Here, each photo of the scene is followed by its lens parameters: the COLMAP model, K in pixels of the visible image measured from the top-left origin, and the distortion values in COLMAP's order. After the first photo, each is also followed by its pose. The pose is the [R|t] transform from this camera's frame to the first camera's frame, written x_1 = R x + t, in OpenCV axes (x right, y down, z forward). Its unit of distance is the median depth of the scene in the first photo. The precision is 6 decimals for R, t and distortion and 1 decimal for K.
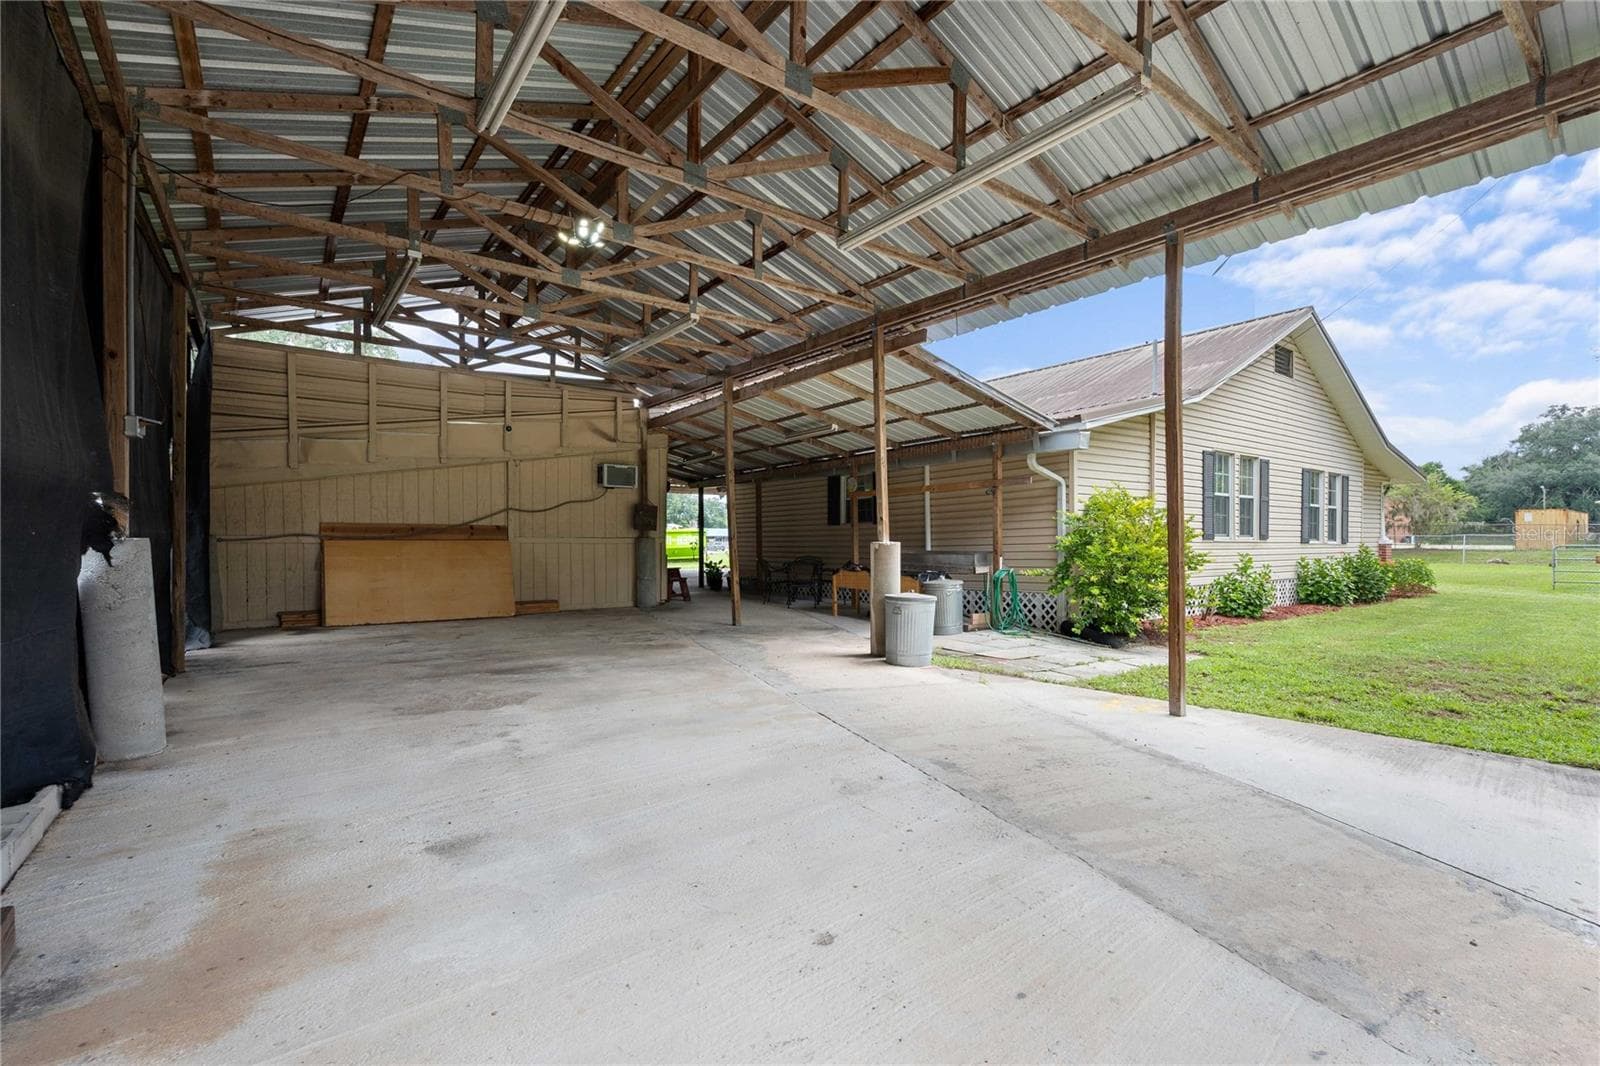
lens RADIAL K [[728.6, 0, 794.4], [0, 728.6, 552.6], [0, 0, 1]] dist [0.015410, 0.000770]
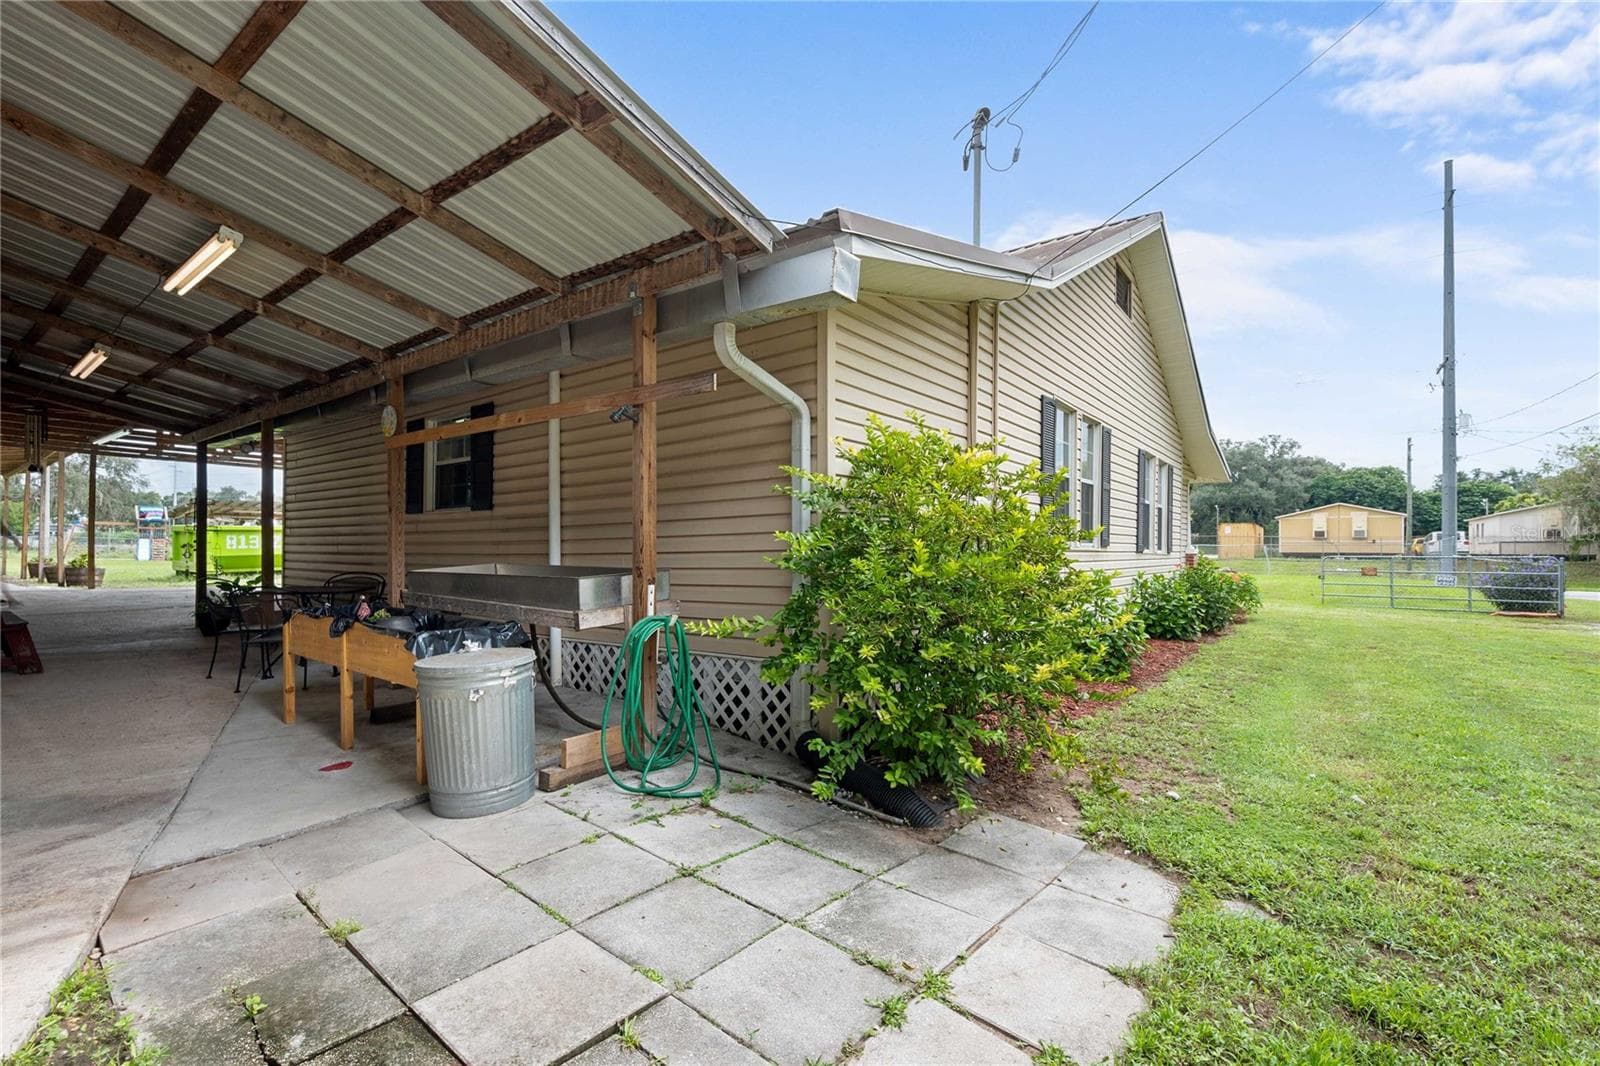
lens RADIAL K [[728.6, 0, 794.4], [0, 728.6, 552.6], [0, 0, 1]] dist [0.015410, 0.000770]
pose [[0.960143, 0.007104, 0.279420, 0.242877], [-0.005261, 0.999959, -0.007346, -0.008545], [-0.279461, 0.005583, 0.960141, 0.589023]]
